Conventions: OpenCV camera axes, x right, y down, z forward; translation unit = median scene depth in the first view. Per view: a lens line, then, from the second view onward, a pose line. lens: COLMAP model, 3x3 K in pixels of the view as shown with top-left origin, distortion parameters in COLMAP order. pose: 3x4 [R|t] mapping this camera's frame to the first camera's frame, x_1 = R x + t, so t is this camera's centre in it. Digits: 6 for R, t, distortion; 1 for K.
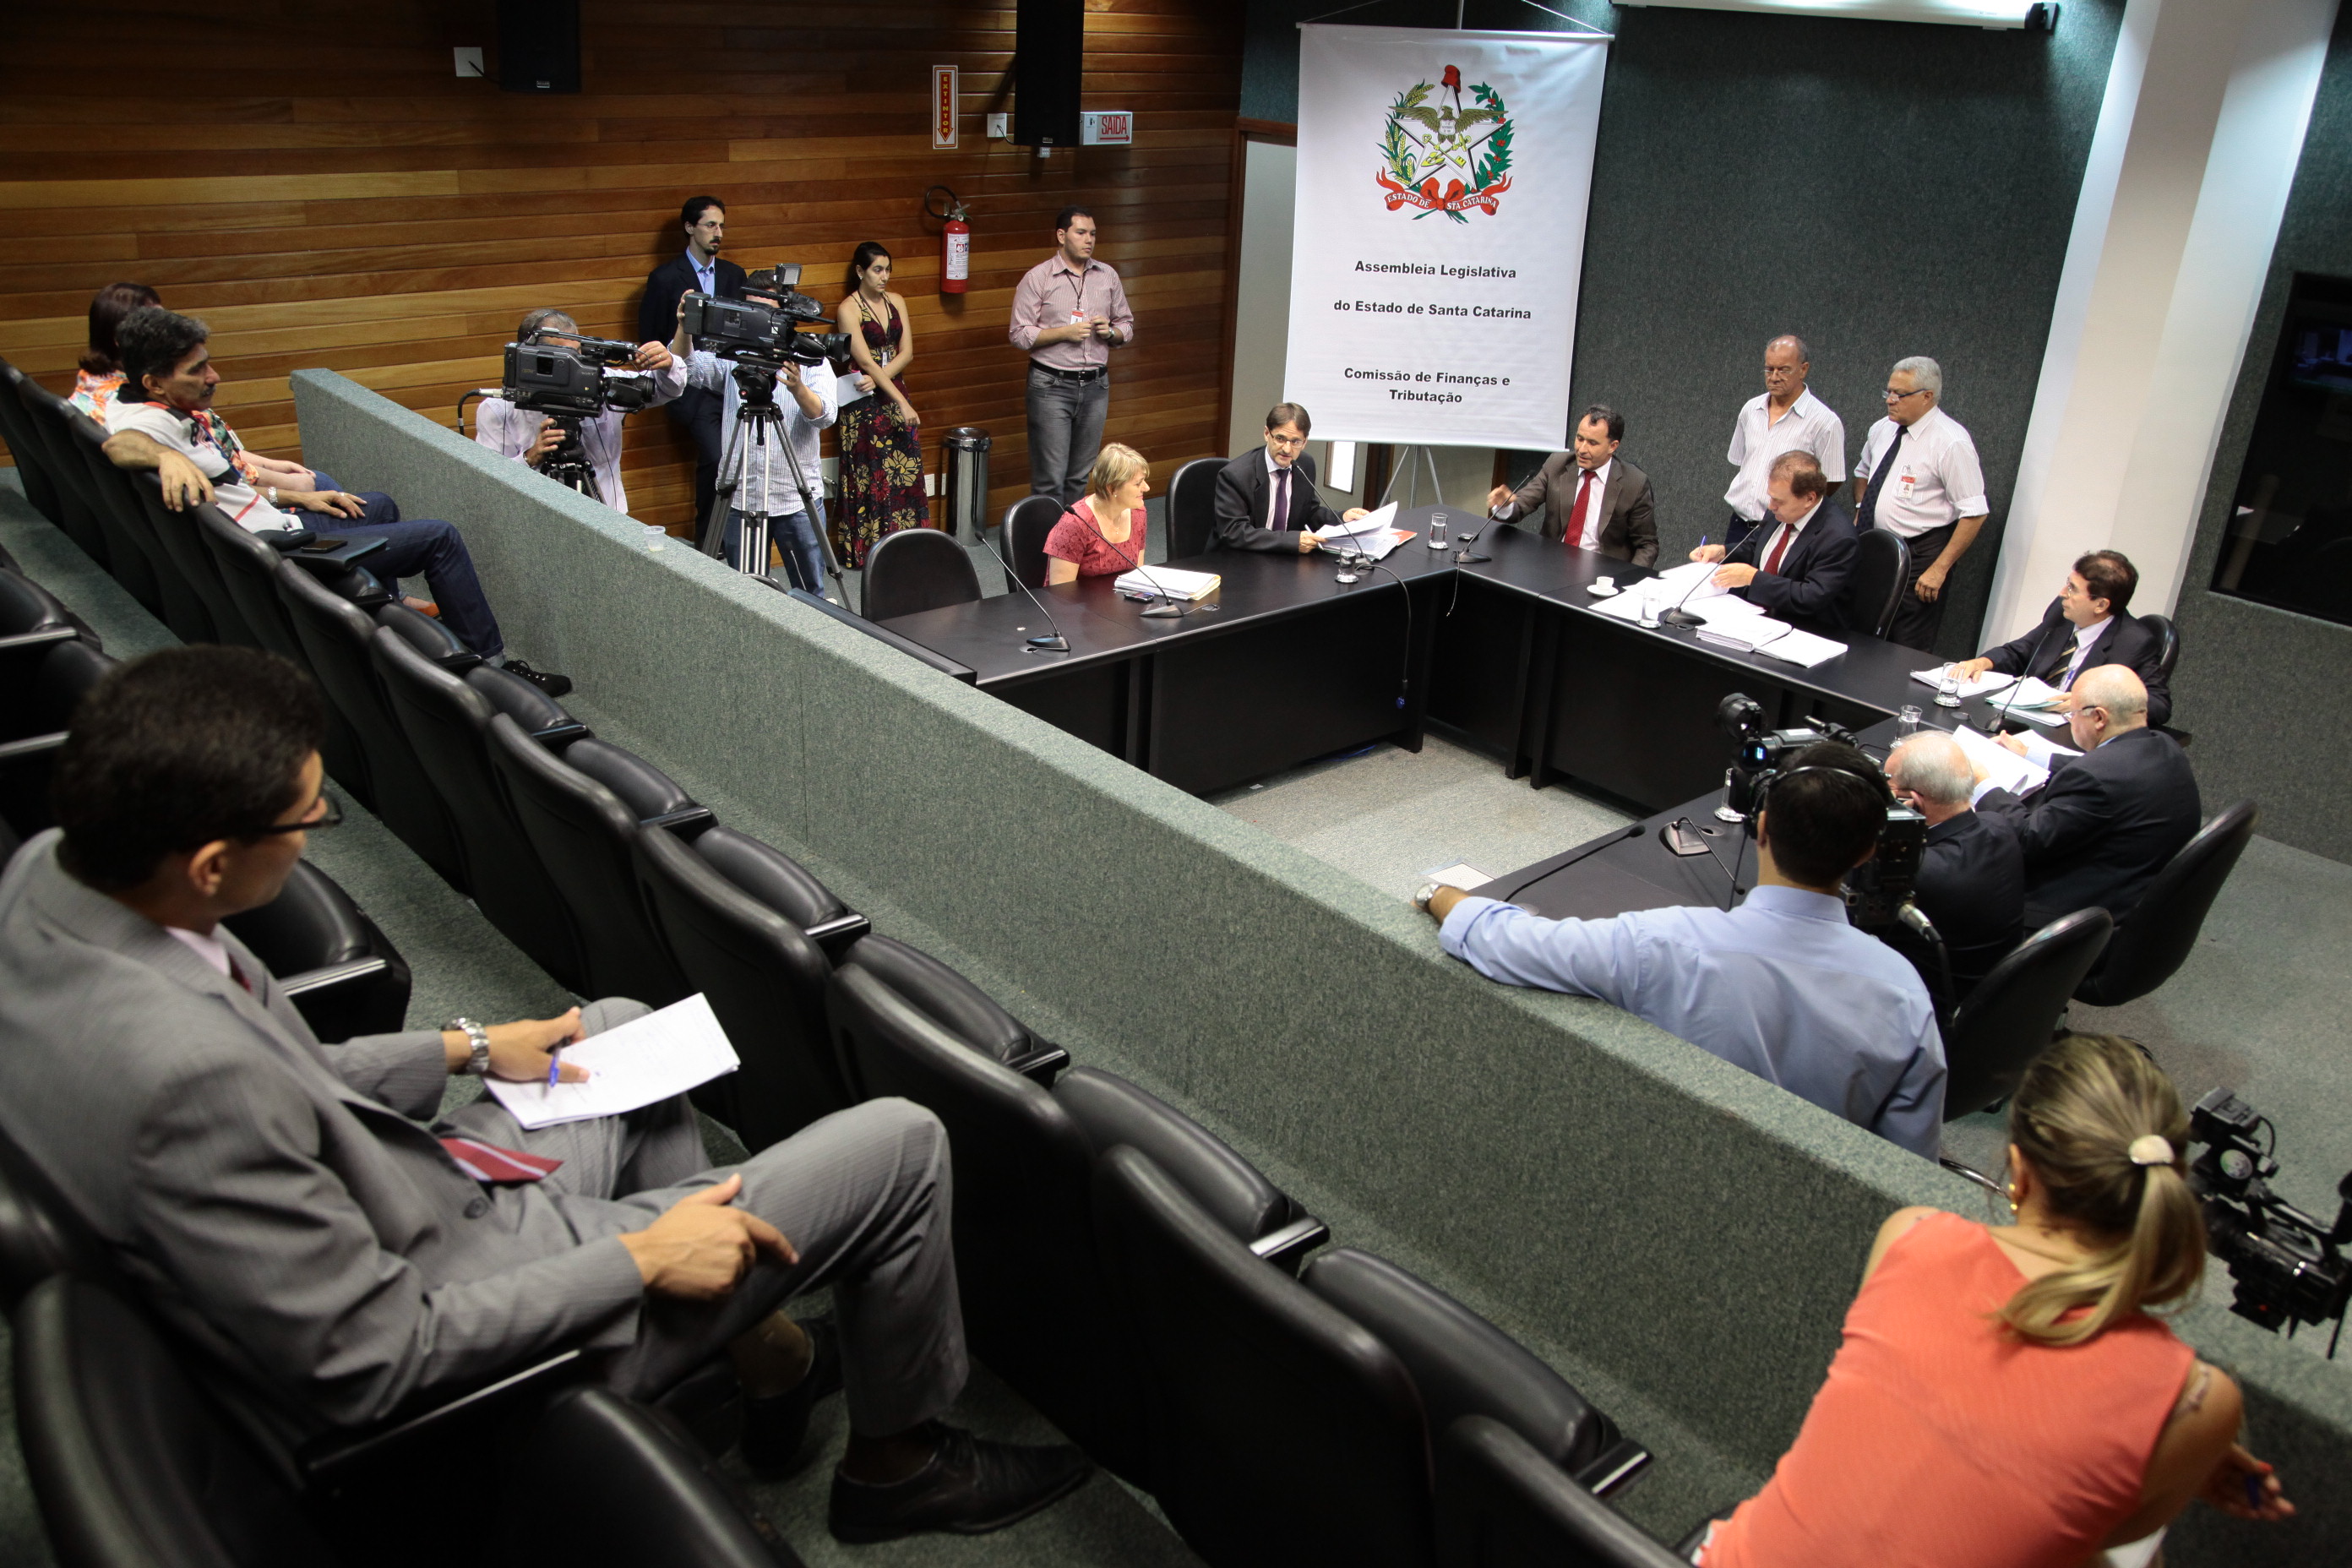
lens RADIAL K [[1859.3, 0, 1134.2], [0, 1859.3, 788.9], [0, 0, 1]] dist [-0.066854, 0.020284]
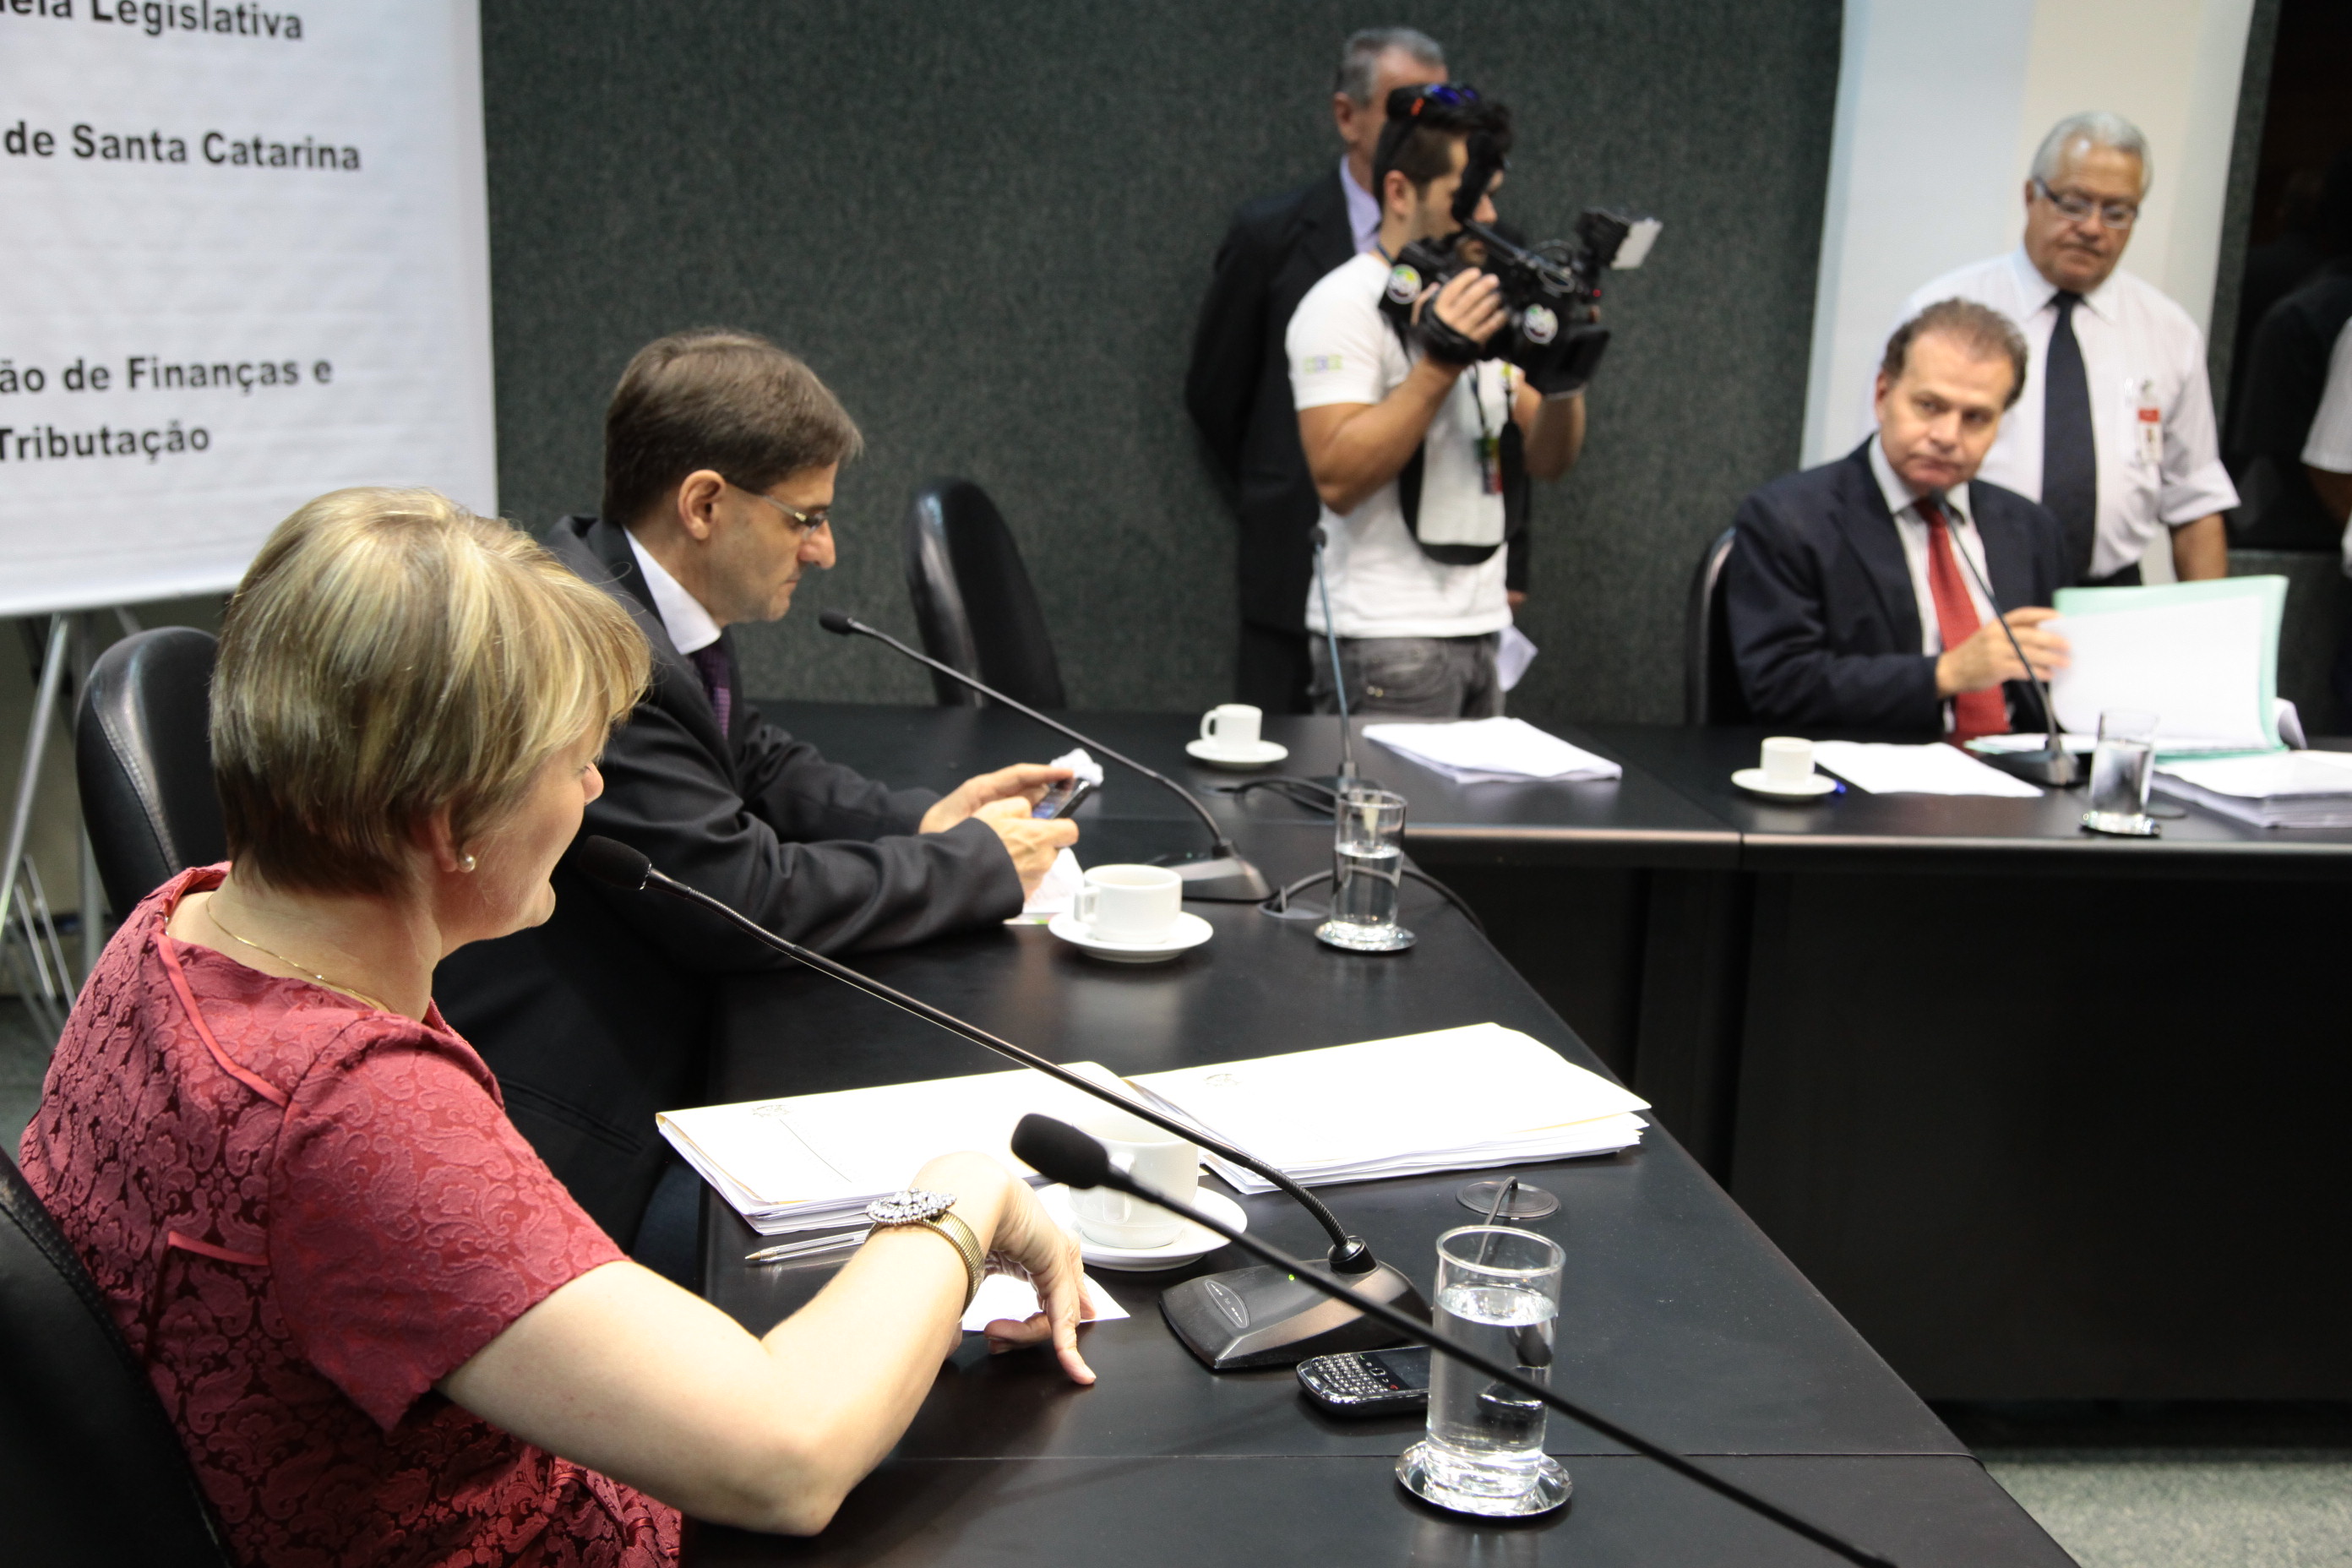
lens RADIAL K [[2970.6, 0, 1185.2], [0, 2970.6, 782.9], [0, 0, 1]] dist [0.101198, 0.000000]
pose [[0.516897, -0.176439, 0.837668, -0.201375], [0.320547, 0.947231, 0.001718, -0.128788], [-0.793768, 0.267624, 0.546178, 0.747760]]
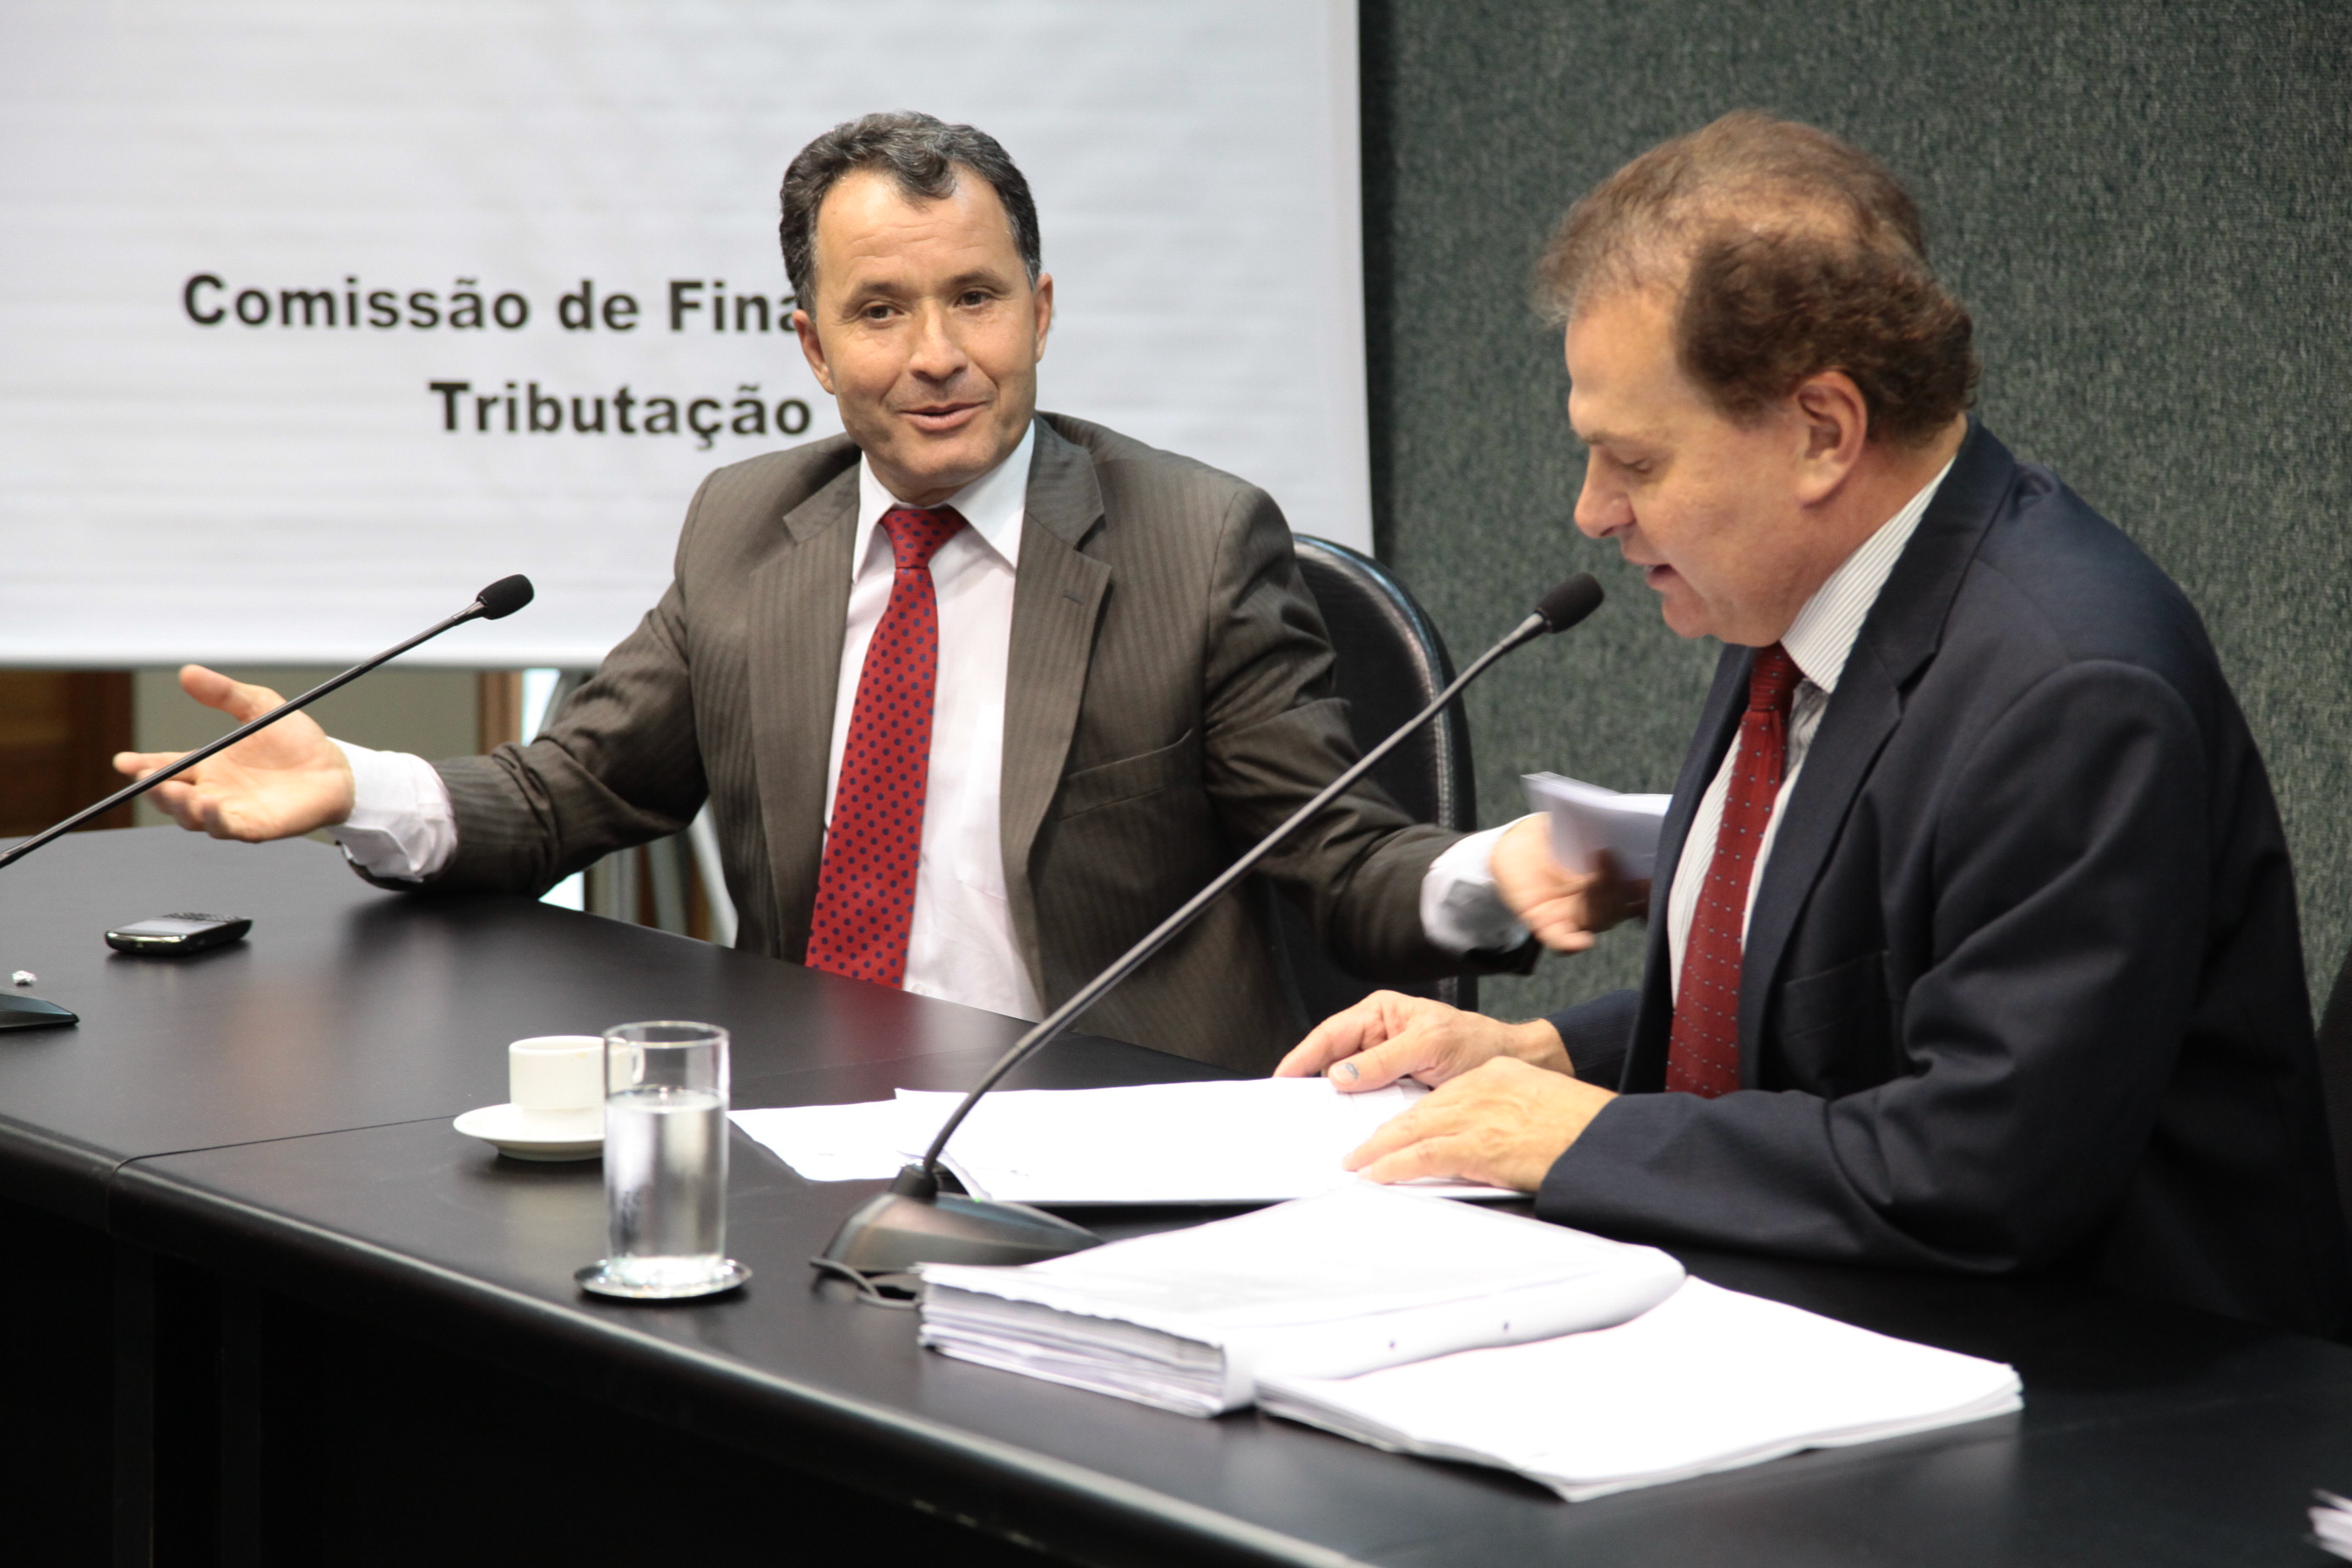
lens RADIAL K [[6608.3, 0, 1175.8], [0, 6608.3, 792.9], [0, 0, 1]] dist [0.488721, 0.000000]
pose [[0.997806, -0.019531, -0.063256, 0.310113], [0.001037, 0.959986, -0.280047, 0.015153], [0.066195, 0.279367, 0.957900, 0.453662]]
